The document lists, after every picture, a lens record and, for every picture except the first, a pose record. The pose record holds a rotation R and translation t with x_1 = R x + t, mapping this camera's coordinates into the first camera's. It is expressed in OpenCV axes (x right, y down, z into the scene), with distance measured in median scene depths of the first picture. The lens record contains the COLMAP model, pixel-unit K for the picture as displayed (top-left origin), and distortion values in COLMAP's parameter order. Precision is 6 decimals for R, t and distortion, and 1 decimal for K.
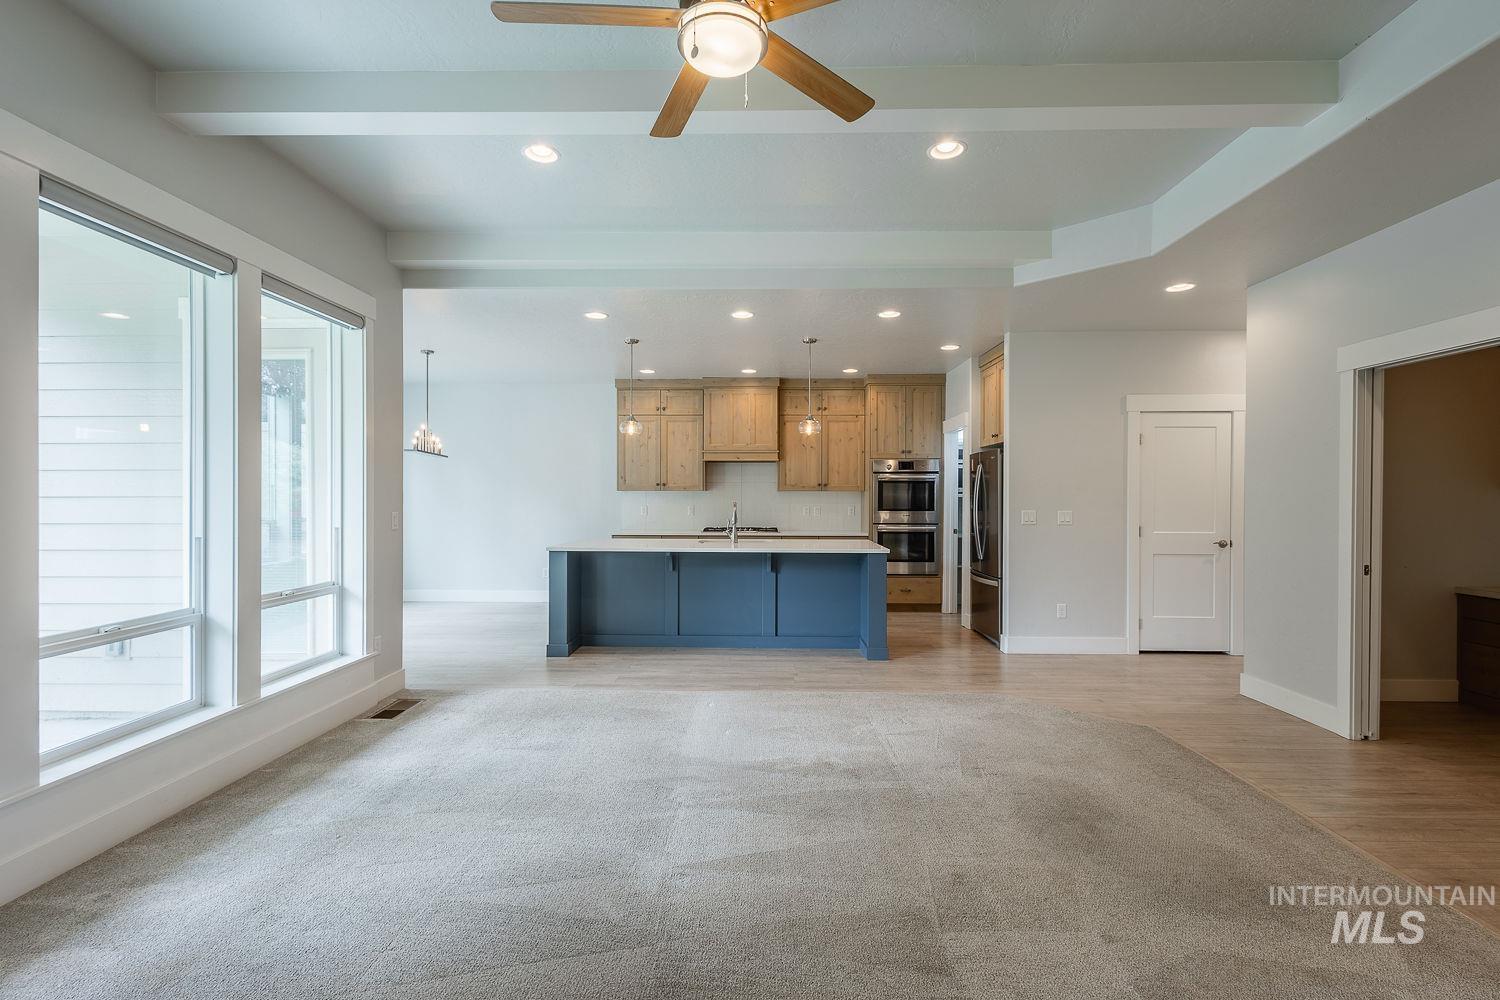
lens RADIAL K [[694.9, 0, 750.0], [0, 694.9, 500.0], [0, 0, 1]] dist [0.011755, -0.005438]
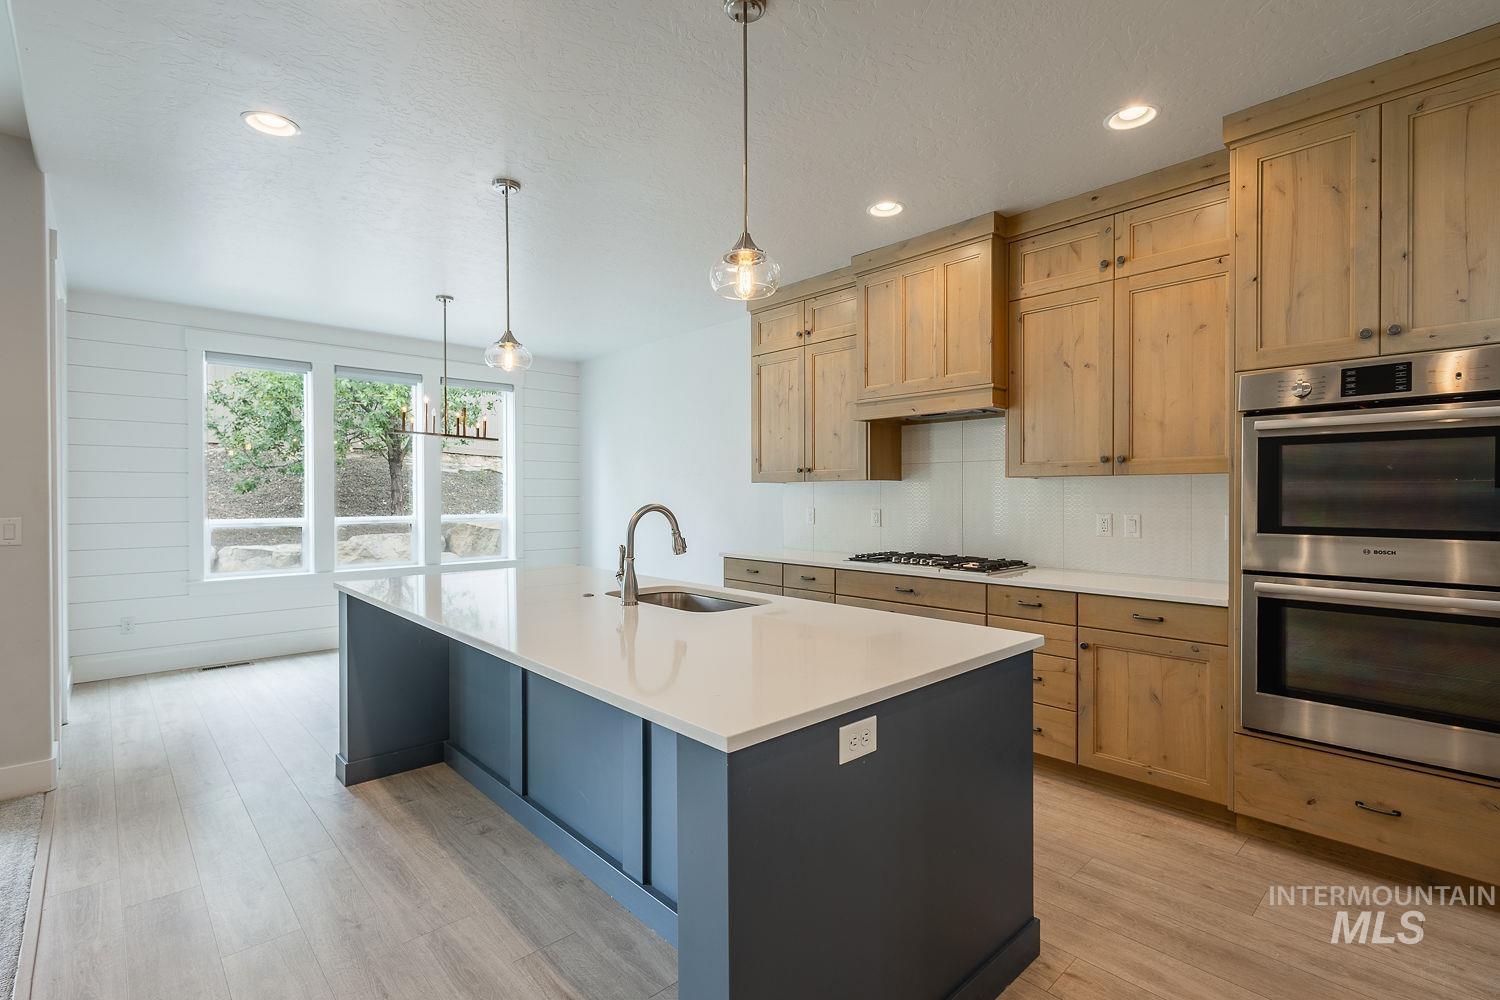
lens RADIAL K [[696.7, 0, 744.8], [0, 696.7, 497.5], [0, 0, 1]] dist [0.006104, -0.000778]
pose [[0.696554, -0.000030, -0.717504, 0.248603], [-0.000767, 0.999999, -0.000786, -0.000047], [0.717504, 0.001098, 0.696554, 0.604240]]
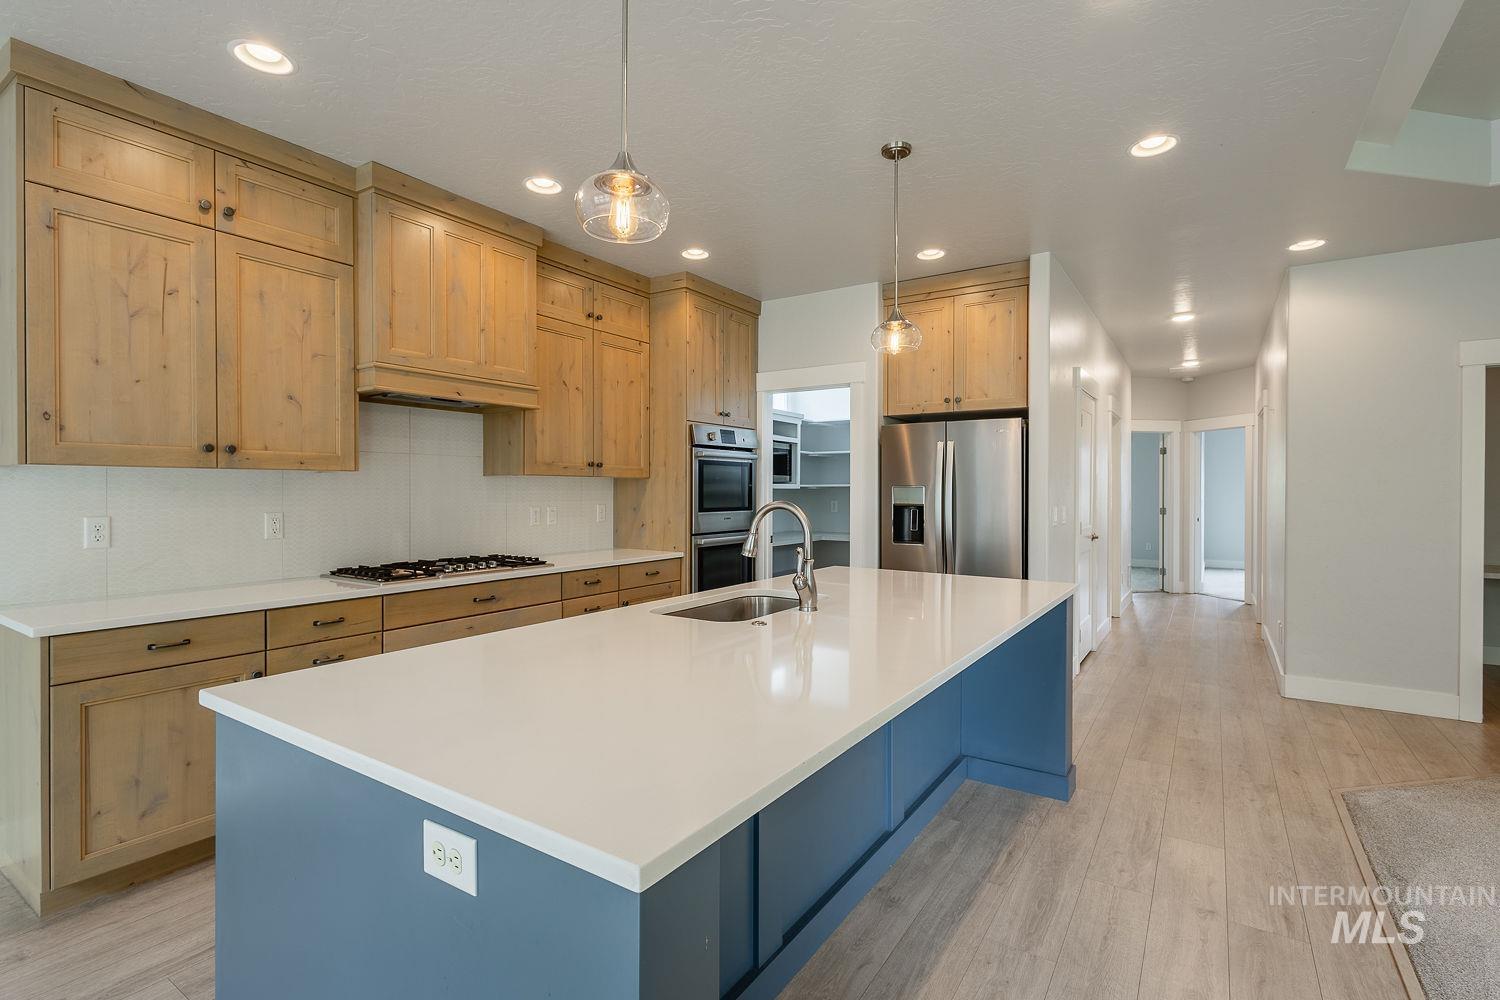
lens RADIAL K [[696.7, 0, 744.8], [0, 696.7, 497.5], [0, 0, 1]] dist [0.006104, -0.000778]
pose [[0.535569, -0.010916, 0.844421, -0.282252], [0.004336, 0.999939, 0.010176, -0.002406], [-0.844480, -0.001789, 0.535584, 0.653914]]
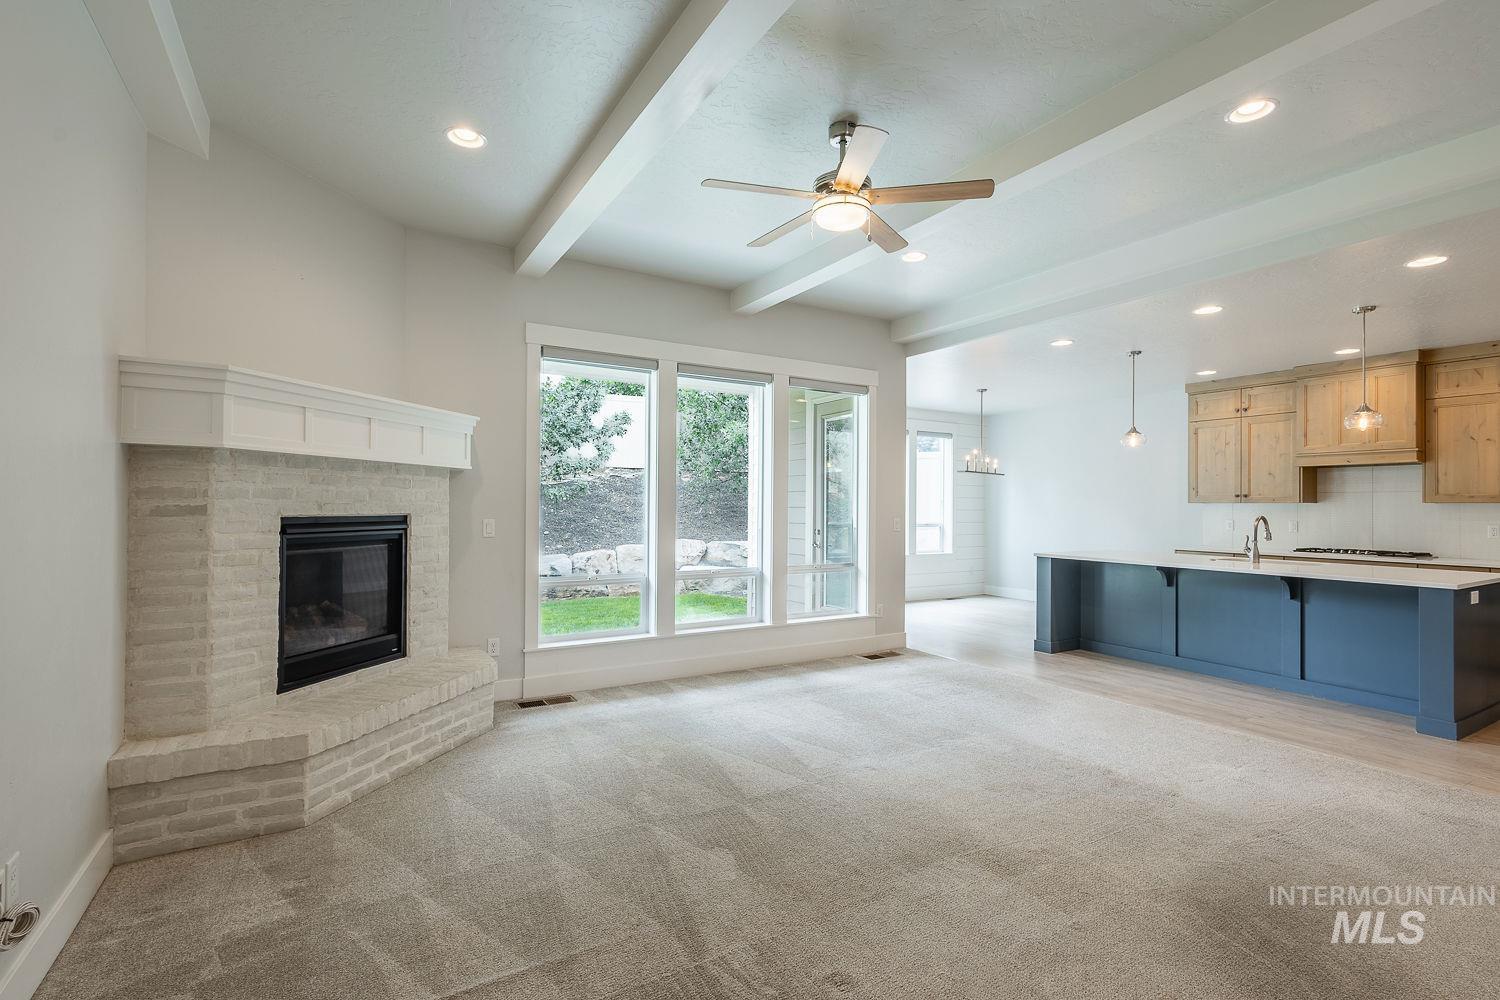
lens RADIAL K [[688.7, 0, 750.0], [0, 688.7, 500.0], [0, 0, 1]] dist [0.011287, -0.001106]
pose [[0.535090, -0.006369, -0.844771, 0.292468], [-0.009781, 0.999858, -0.013734, 0.001233], [0.844739, 0.015611, 0.534951, 0.004606]]
